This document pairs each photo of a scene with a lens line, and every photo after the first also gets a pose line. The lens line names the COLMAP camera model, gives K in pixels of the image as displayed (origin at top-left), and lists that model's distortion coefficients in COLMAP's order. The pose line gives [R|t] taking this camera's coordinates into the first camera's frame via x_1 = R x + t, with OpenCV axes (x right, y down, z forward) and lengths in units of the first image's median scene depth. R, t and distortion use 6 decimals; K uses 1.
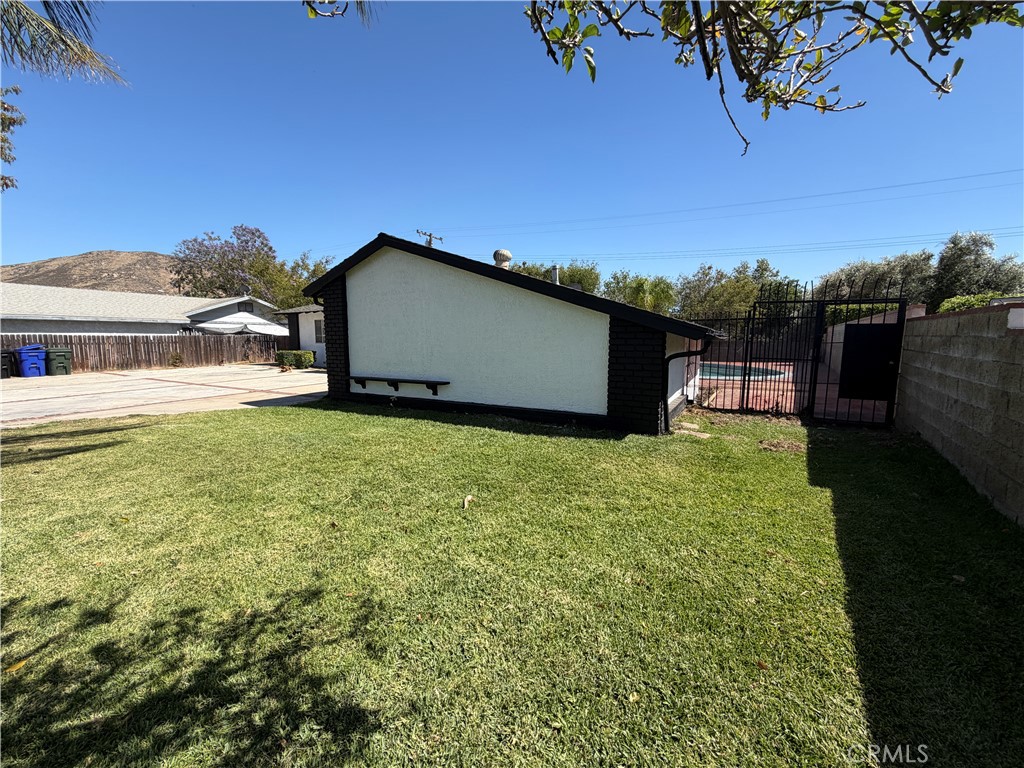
lens RADIAL K [[413.5, 0, 509.4], [0, 413.5, 387.4], [0, 0, 1]] dist [0.002436, 0.000282]
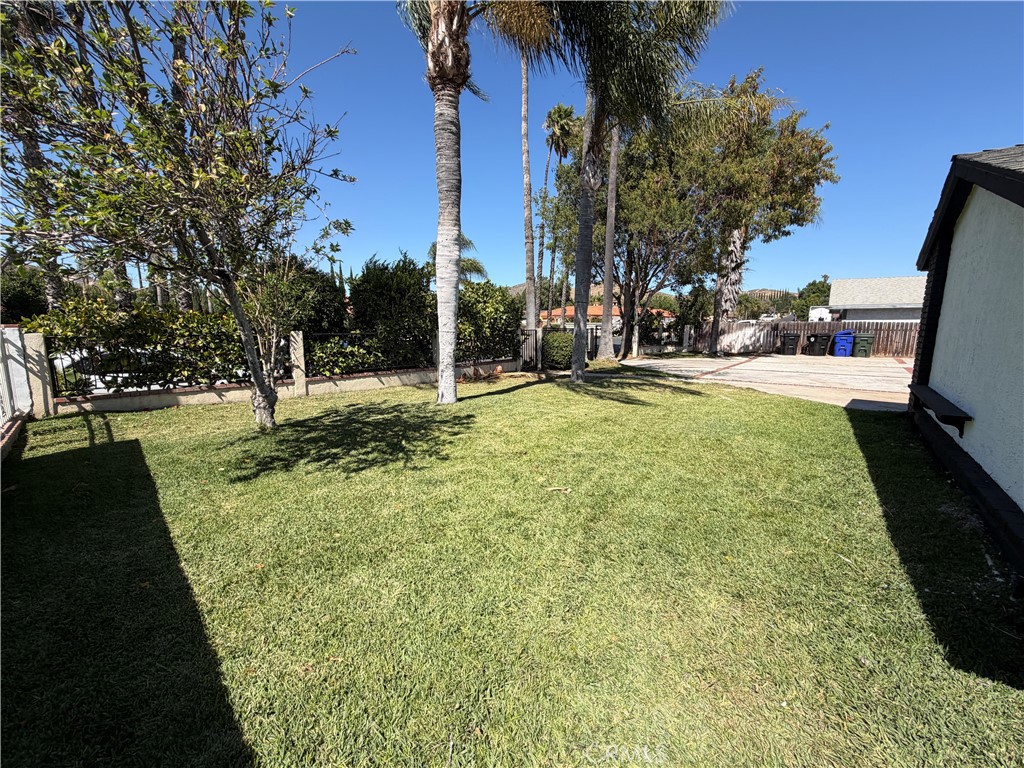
lens RADIAL K [[413.5, 0, 509.4], [0, 413.5, 387.4], [0, 0, 1]] dist [0.002436, 0.000282]
pose [[-0.171900, 0.152338, -0.973264, 1.146363], [-0.118519, 0.977597, 0.173949, -0.179395], [0.977959, 0.145252, -0.149994, 1.311049]]
